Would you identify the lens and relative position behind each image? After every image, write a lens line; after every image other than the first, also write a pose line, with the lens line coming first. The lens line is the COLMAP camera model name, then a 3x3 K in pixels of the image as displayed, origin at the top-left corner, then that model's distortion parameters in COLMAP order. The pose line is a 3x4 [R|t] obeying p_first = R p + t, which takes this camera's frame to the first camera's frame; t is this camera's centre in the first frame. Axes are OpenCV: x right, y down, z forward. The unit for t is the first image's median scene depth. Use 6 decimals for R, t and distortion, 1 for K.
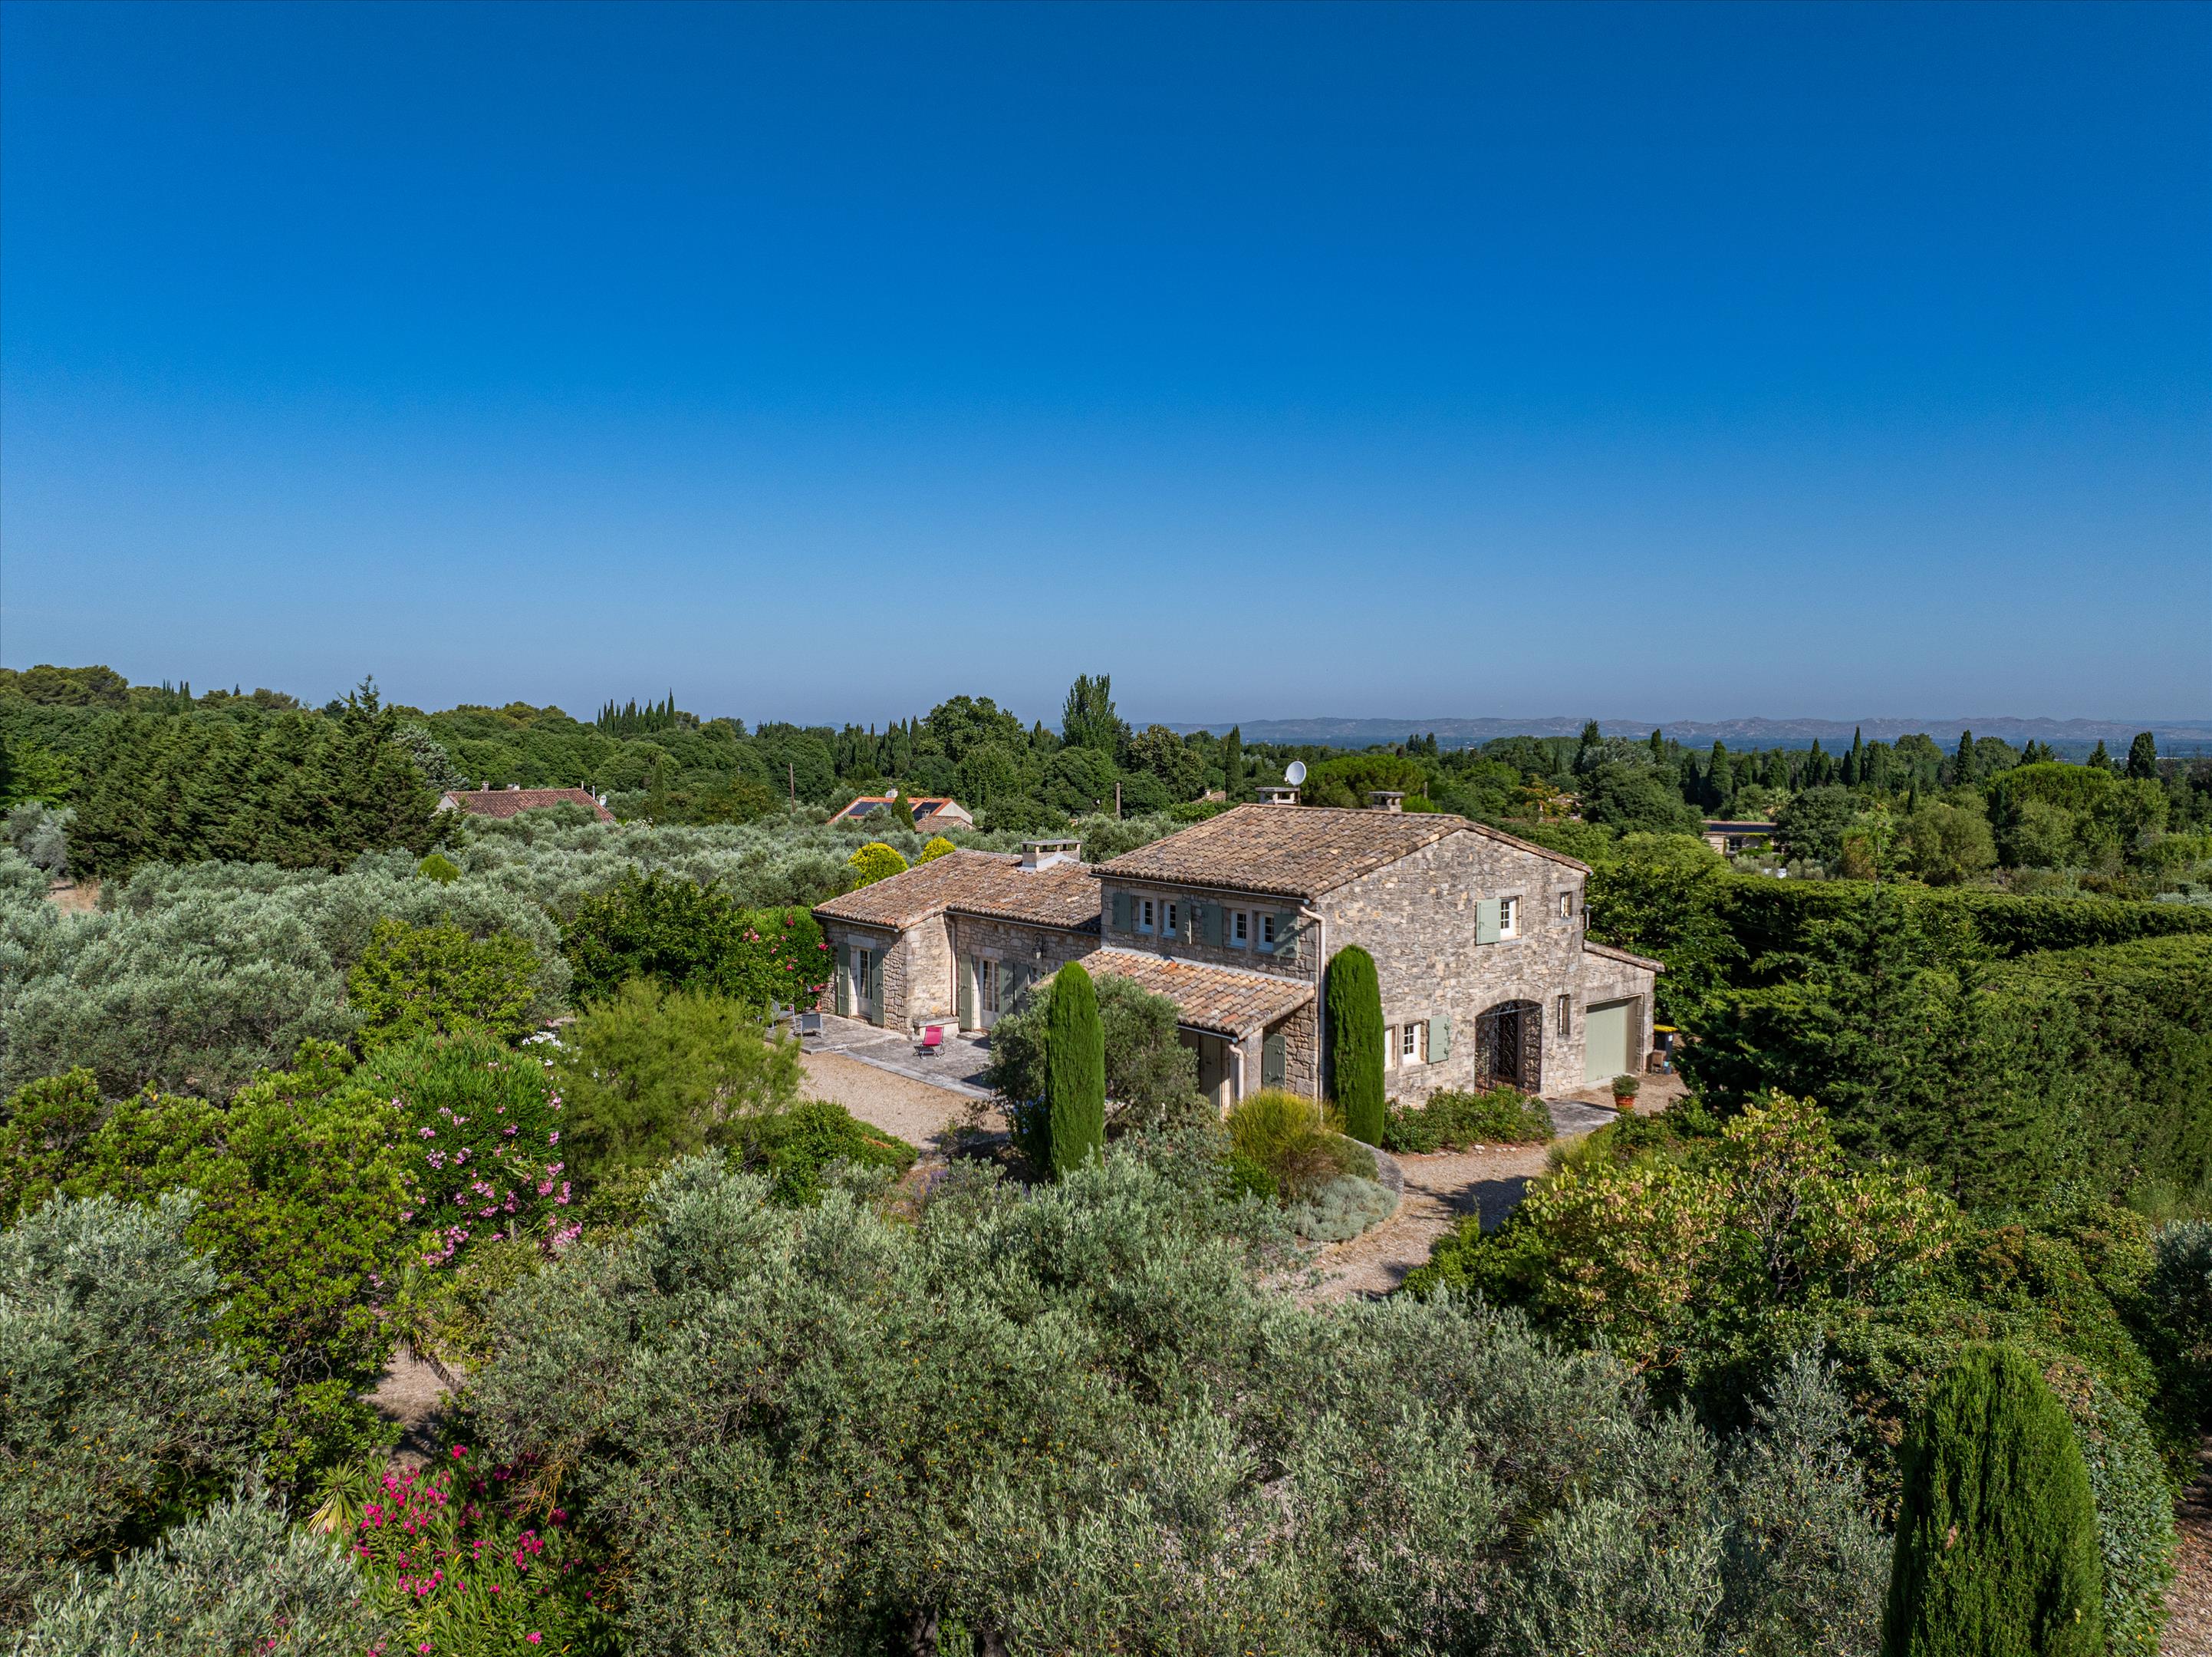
lens RADIAL K [[1525.4, 0, 1099.0], [0, 1525.4, 818.4], [0, 0, 1]] dist [-0.041305, 0.001362]
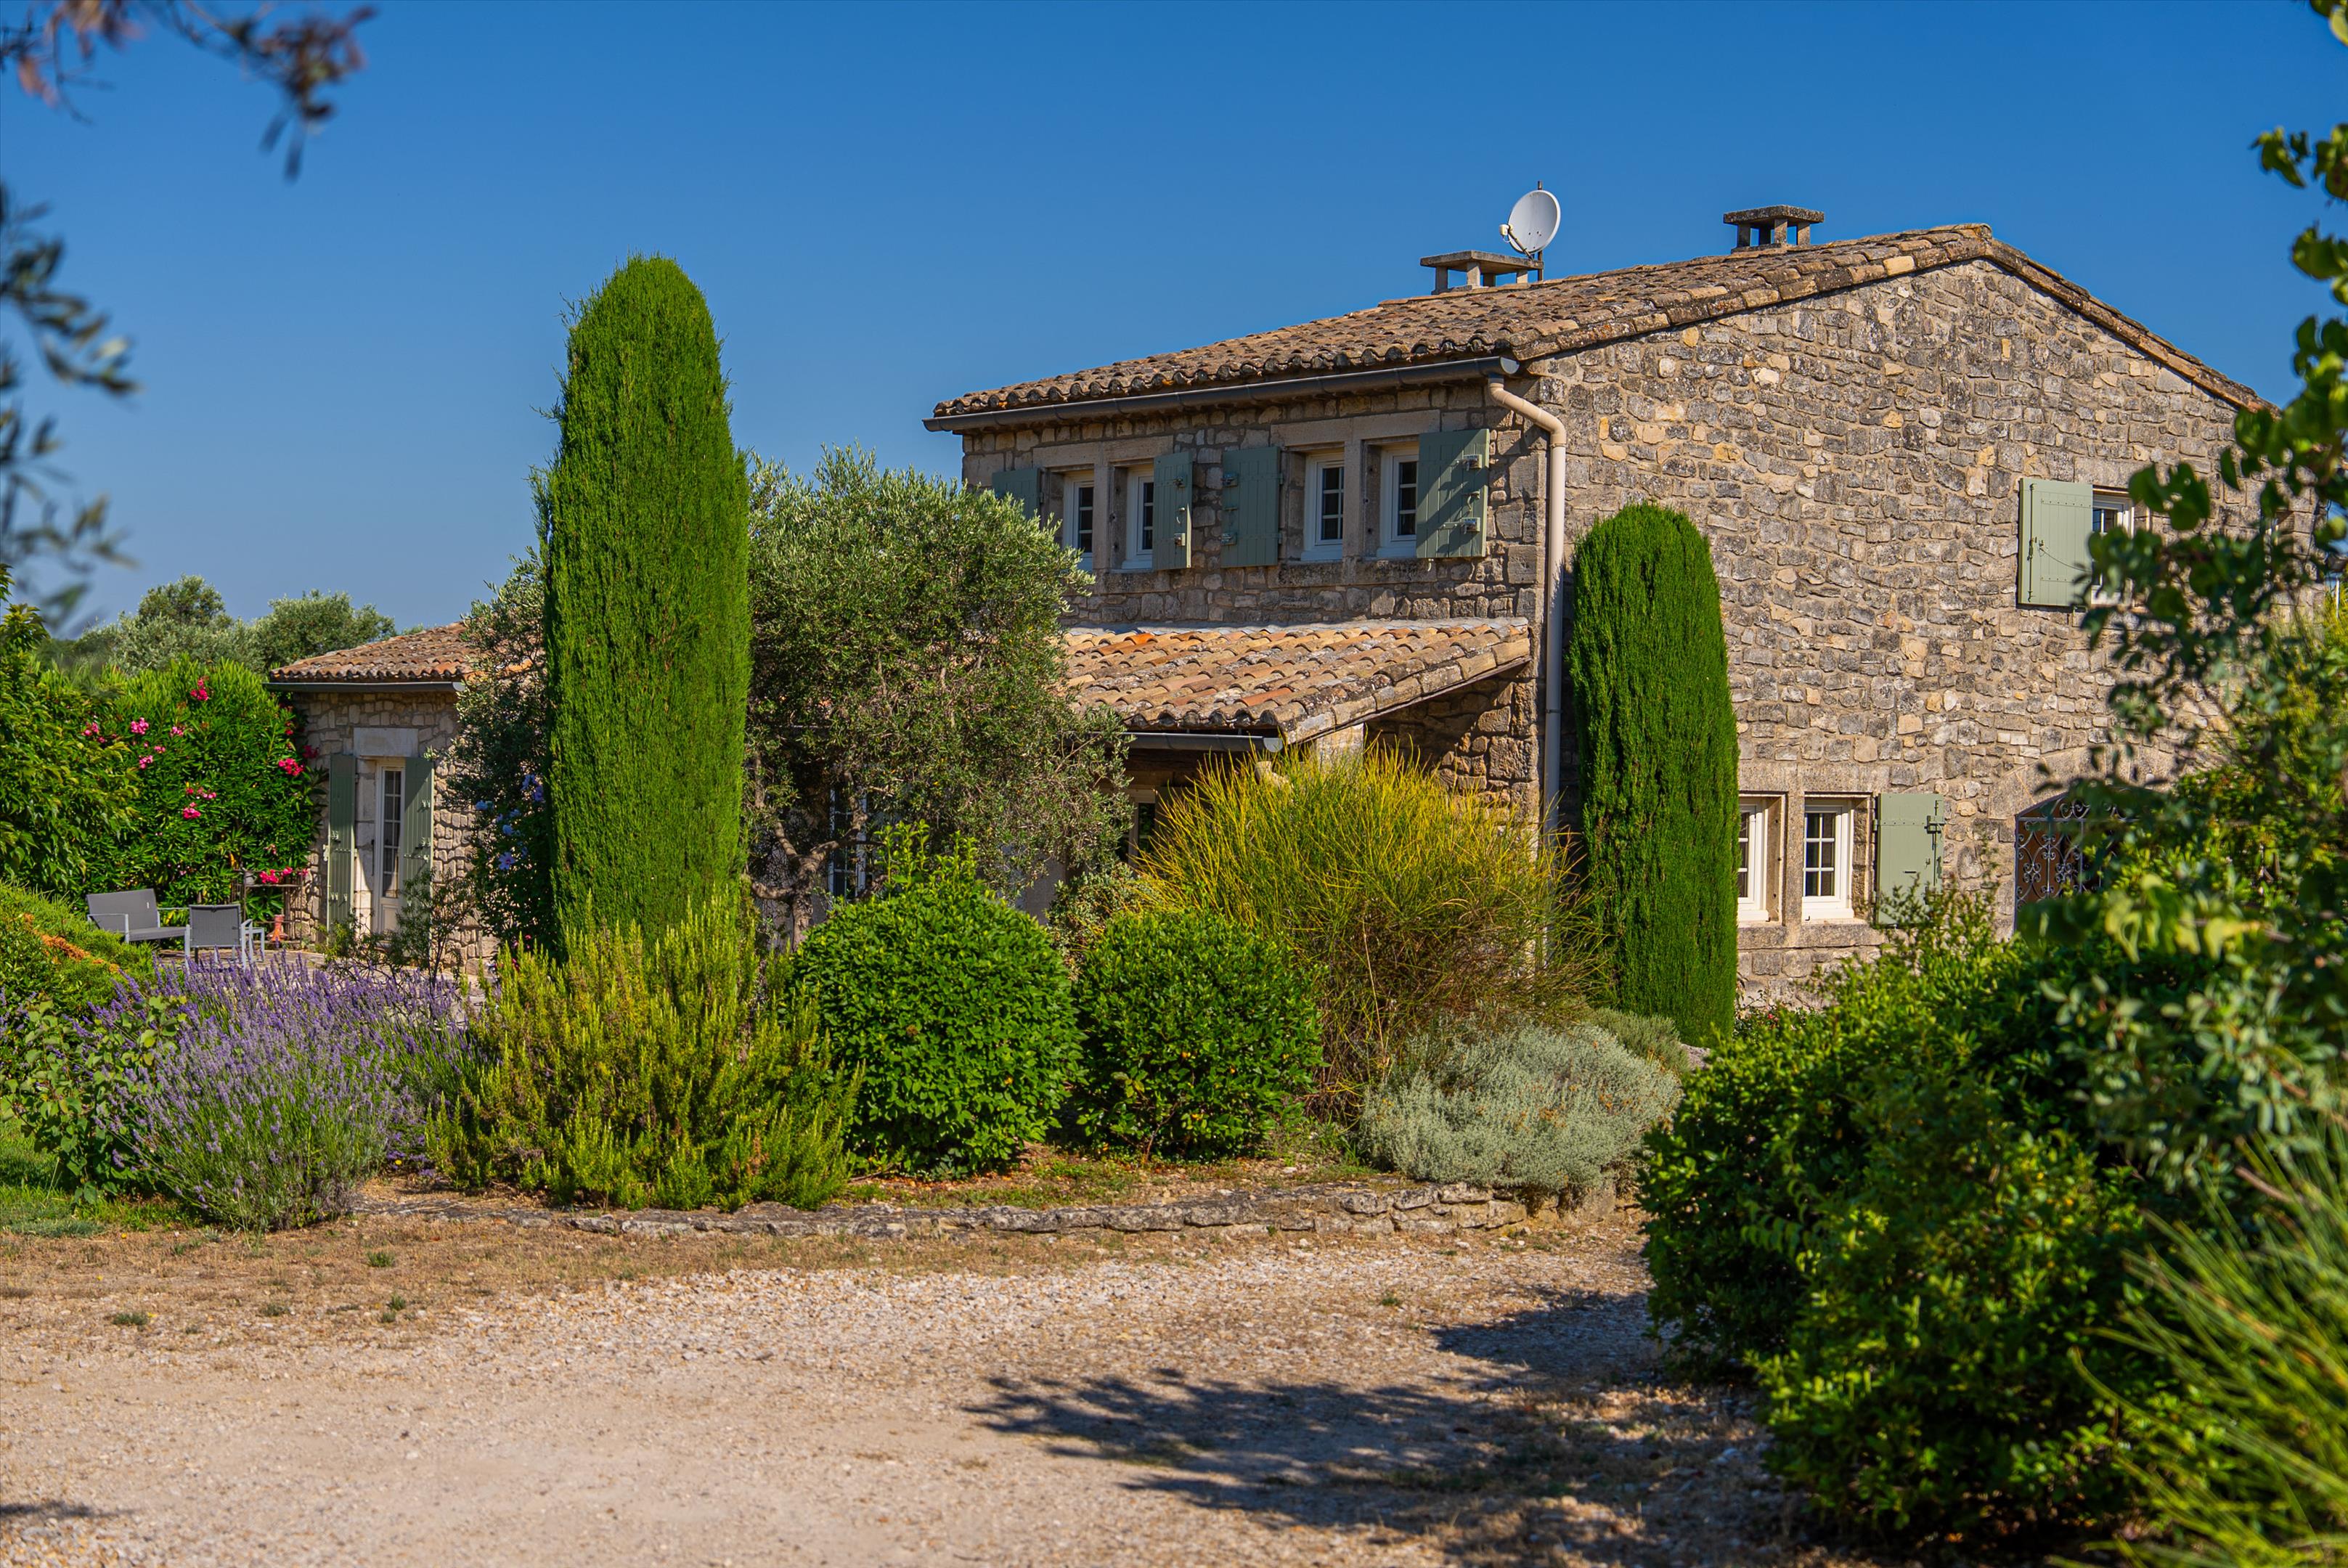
lens RADIAL K [[3258.7, 0, 1301.3], [0, 3258.7, 775.1], [0, 0, 1]] dist [0.001741, 0.000000]
pose [[0.999631, 0.020844, 0.017439, 0.068414], [-0.020000, 0.998684, -0.047223, 0.152151], [-0.018400, 0.046856, 0.998732, 0.249205]]
